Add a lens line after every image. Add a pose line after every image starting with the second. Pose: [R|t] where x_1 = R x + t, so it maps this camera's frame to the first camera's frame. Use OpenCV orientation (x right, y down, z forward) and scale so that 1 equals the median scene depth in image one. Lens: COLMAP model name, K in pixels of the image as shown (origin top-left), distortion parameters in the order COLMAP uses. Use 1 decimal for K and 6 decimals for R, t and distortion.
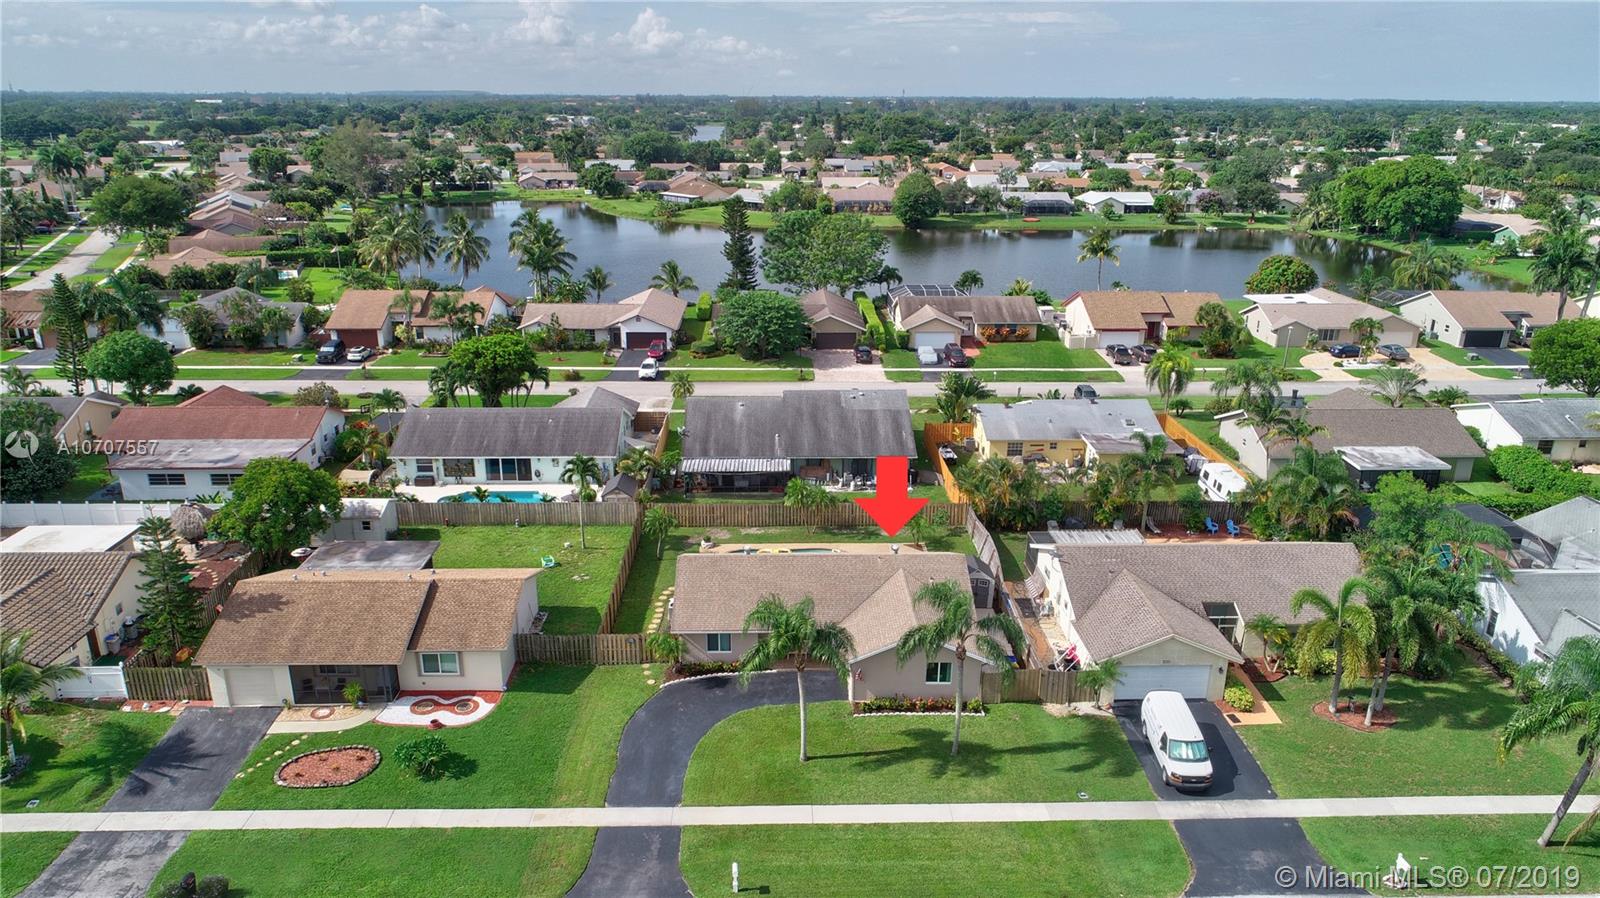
lens RADIAL K [[1062.0, 0, 803.4], [0, 1062.0, 448.3], [0, 0, 1]] dist [-0.005277, 0.000234]
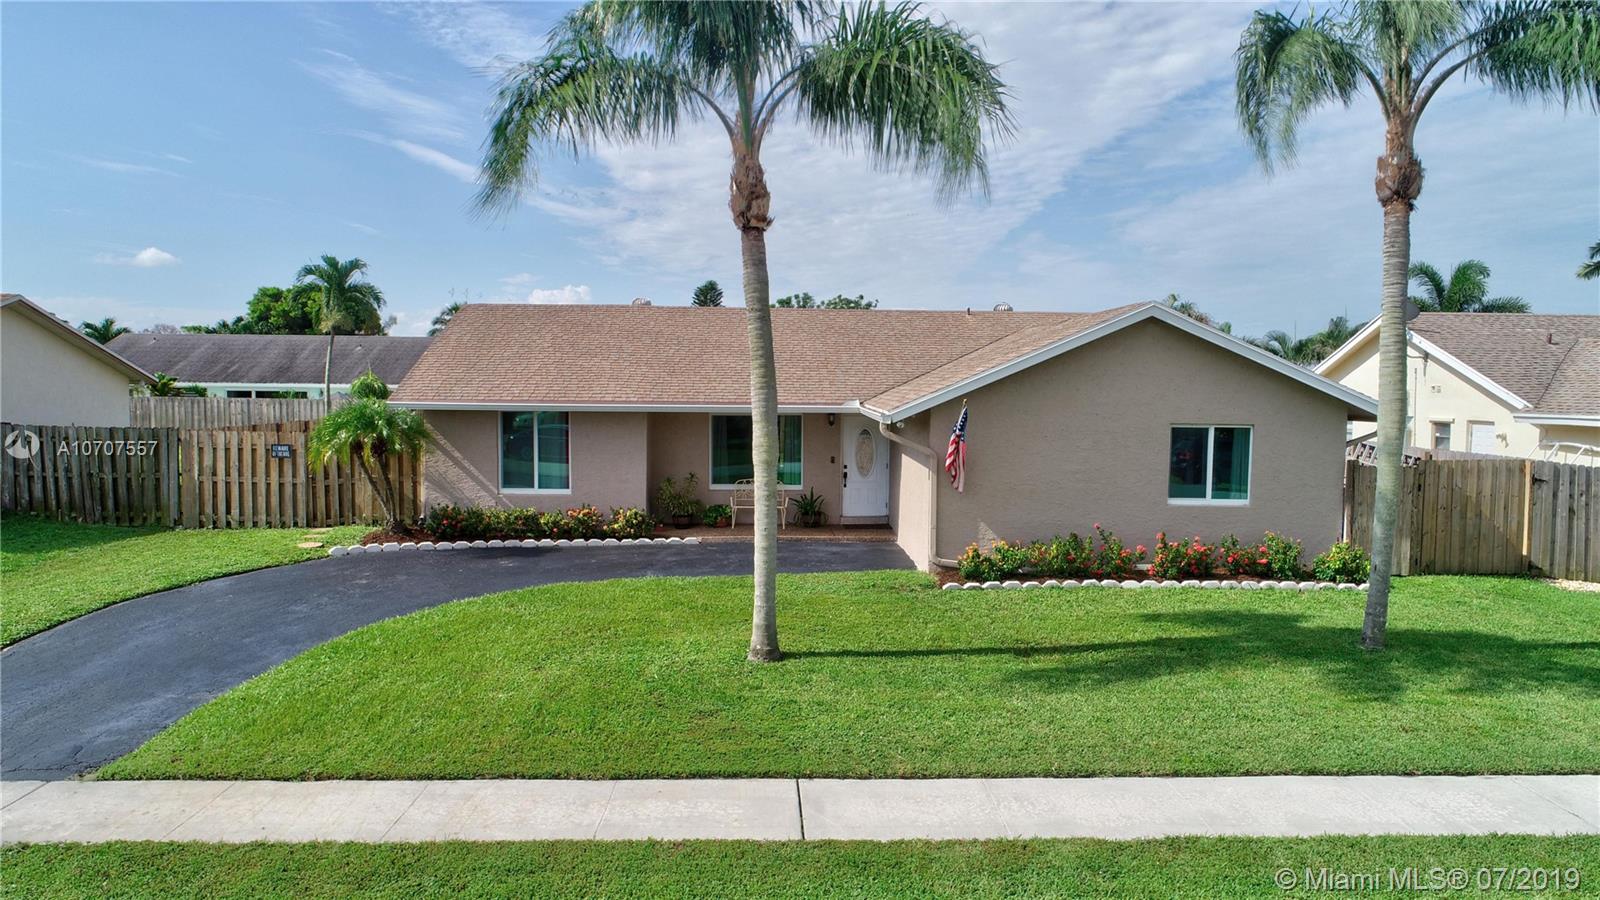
lens RADIAL K [[1062.0, 0, 806.1], [0, 1062.0, 451.2], [0, 0, 1]] dist [-0.005277, 0.000234]
pose [[0.999916, 0.005124, 0.011893, 0.004036], [-0.001891, 0.966324, -0.257320, 0.189671], [-0.012811, 0.257276, 0.966253, 0.462947]]
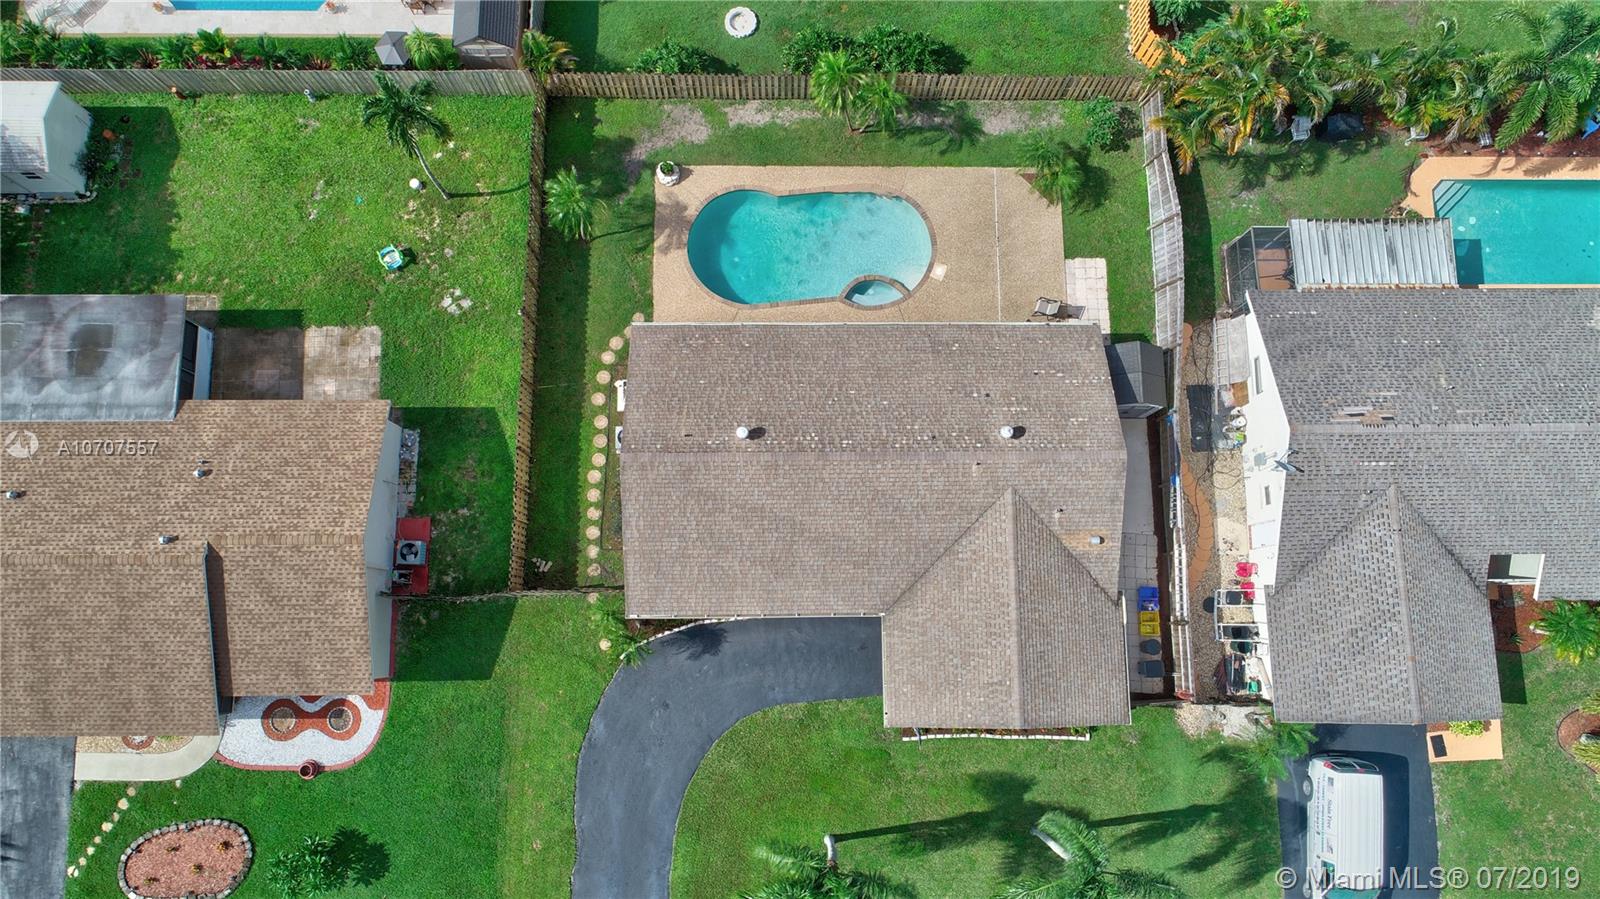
lens RADIAL K [[1062.0, 0, 802.0], [0, 1062.0, 450.0], [0, 0, 1]] dist [-0.005277, 0.000234]
pose [[0.999601, 0.024543, 0.013969, -0.021948], [-0.023814, 0.466754, 0.884067, -0.296902], [0.015177, -0.884047, 0.467152, 0.547495]]
